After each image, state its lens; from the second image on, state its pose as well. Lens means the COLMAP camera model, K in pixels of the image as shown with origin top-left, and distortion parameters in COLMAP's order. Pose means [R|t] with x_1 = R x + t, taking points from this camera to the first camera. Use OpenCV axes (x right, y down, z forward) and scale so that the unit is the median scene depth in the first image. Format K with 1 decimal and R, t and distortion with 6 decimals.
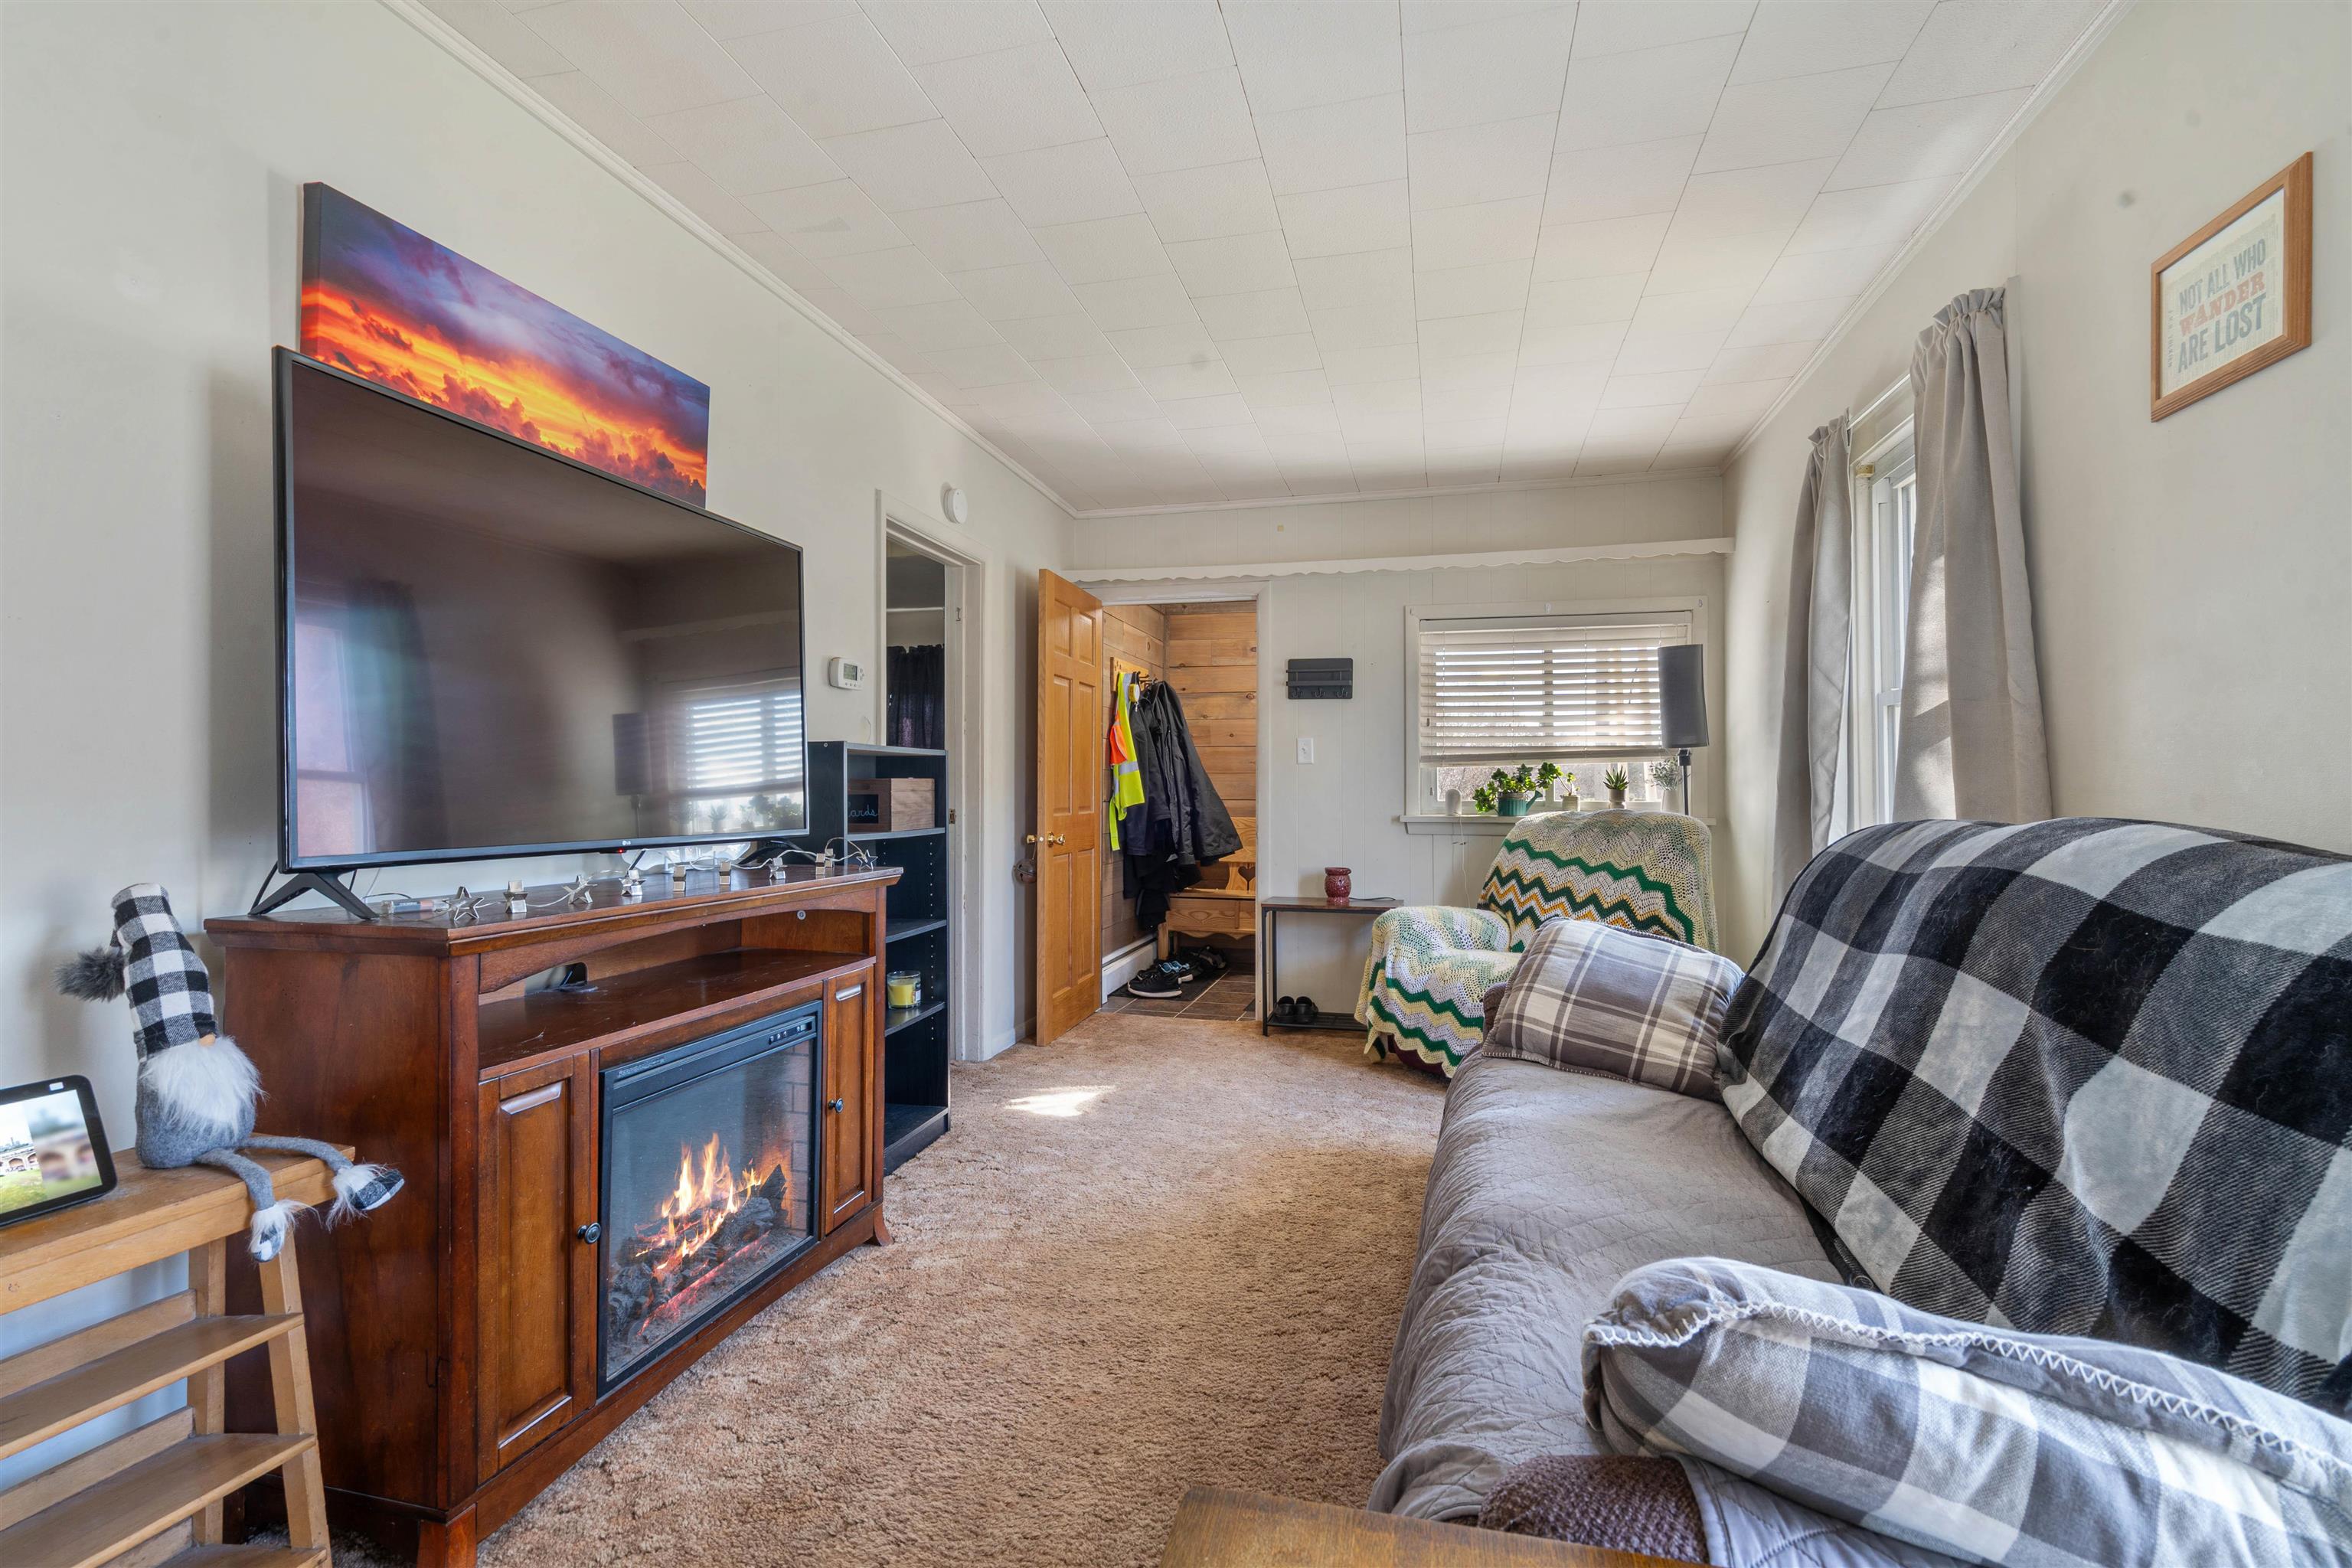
lens RADIAL K [[1080.8, 0, 1174.3], [0, 1080.8, 785.2], [0, 0, 1]] dist [-0.001637, -0.000035]
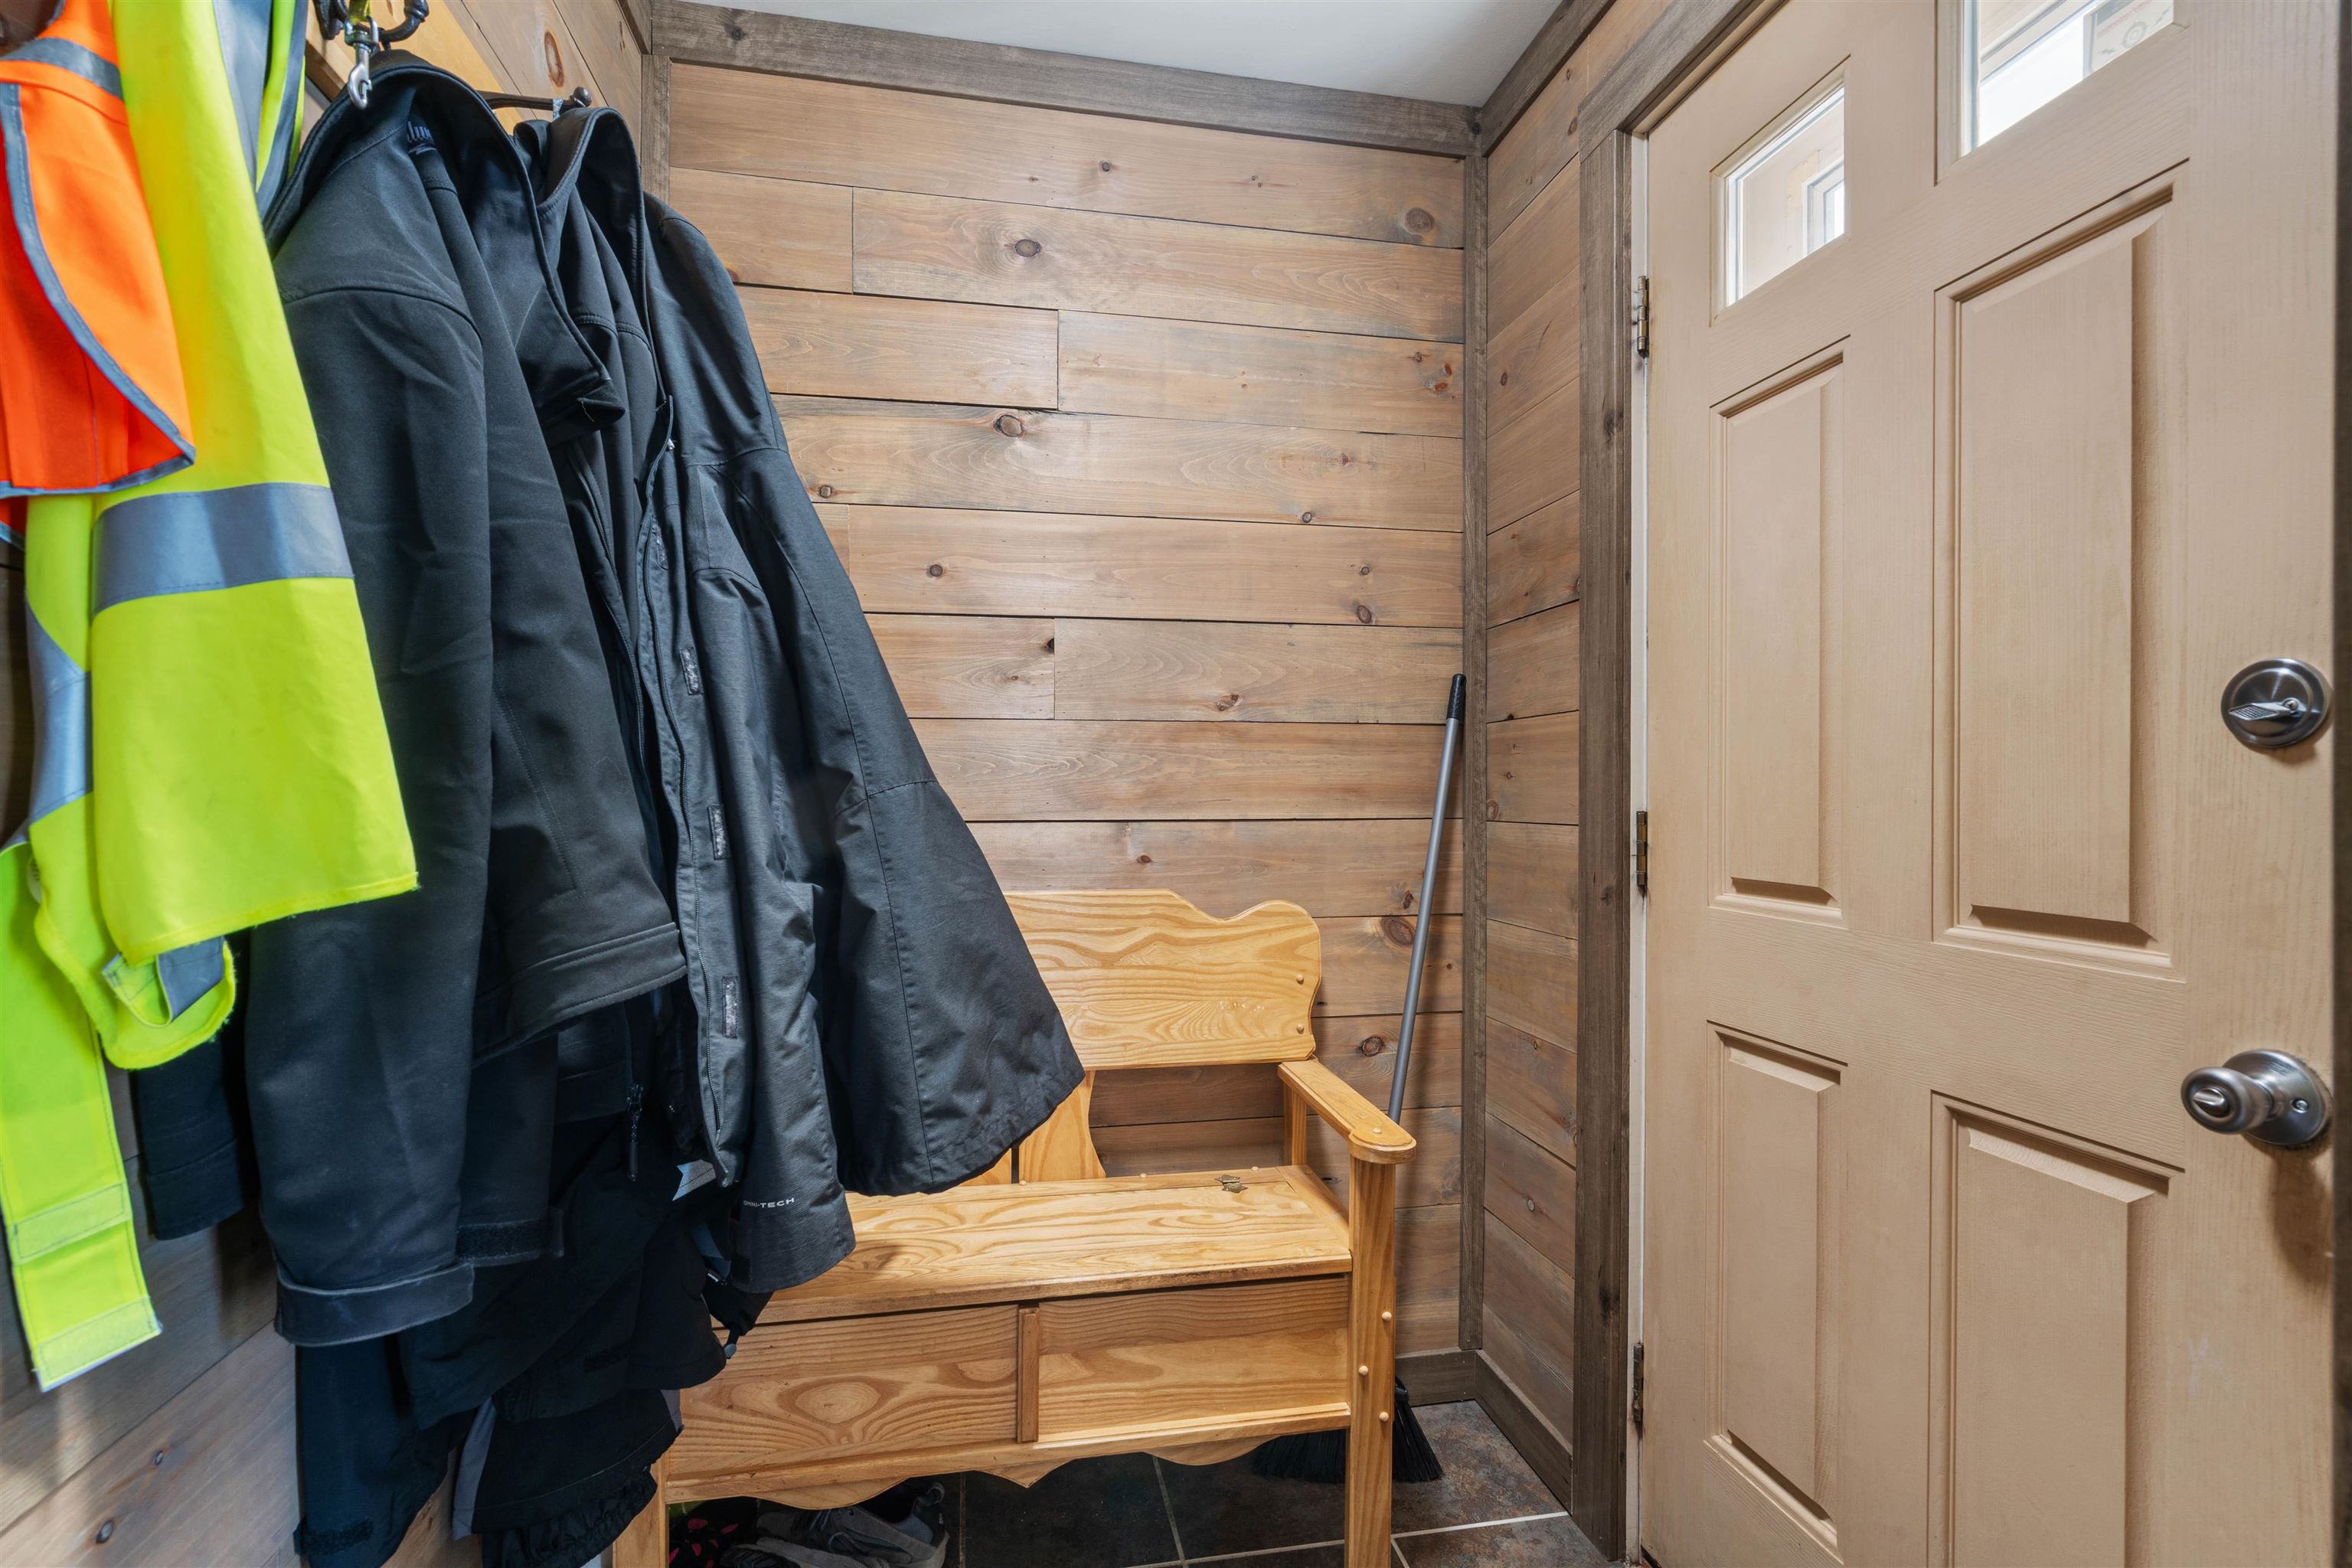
lens RADIAL K [[1080.8, 0, 1170.9], [0, 1080.8, 790.8], [0, 0, 1]] dist [-0.001637, -0.000035]
pose [[0.908422, -0.003217, 0.418043, -0.004339], [0.000313, 0.999975, 0.007016, 0.005287], [-0.418055, -0.006243, 0.908400, 0.831238]]
